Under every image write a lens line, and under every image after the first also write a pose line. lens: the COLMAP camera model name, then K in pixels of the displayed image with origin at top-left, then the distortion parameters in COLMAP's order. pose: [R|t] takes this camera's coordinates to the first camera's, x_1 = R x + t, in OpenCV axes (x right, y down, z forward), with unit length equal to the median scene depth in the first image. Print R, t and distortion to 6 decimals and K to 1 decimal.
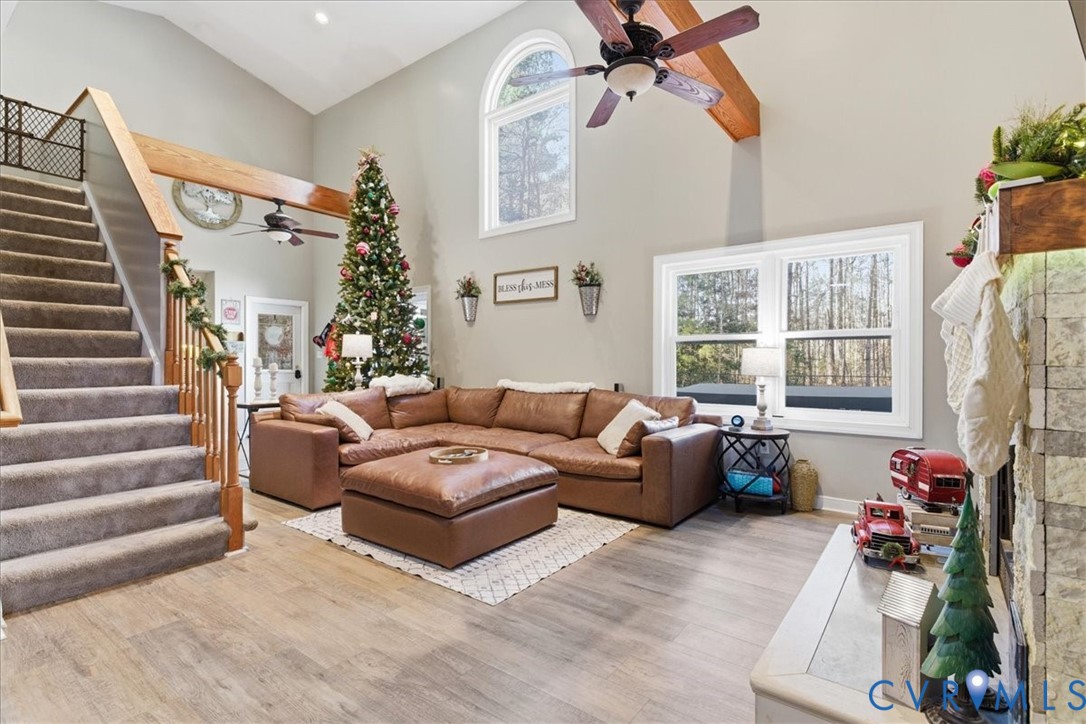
lens RADIAL K [[511.7, 0, 536.2], [0, 511.7, 361.0], [0, 0, 1]] dist [-0.001764, -0.000285]
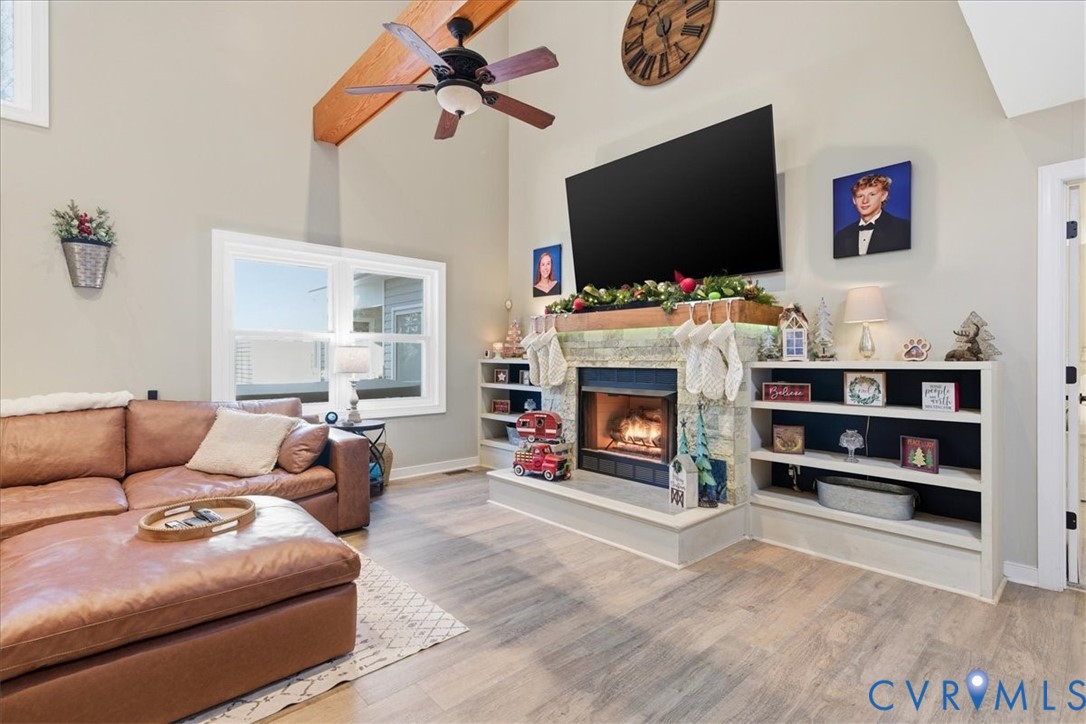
lens RADIAL K [[511.7, 0, 535.8], [0, 511.7, 360.4], [0, 0, 1]] dist [-0.001764, -0.000285]
pose [[0.184739, -0.004677, 0.982776, -0.836961], [-0.001631, 0.999986, 0.005066, -0.004724], [-0.982786, -0.002539, 0.184729, 0.630346]]
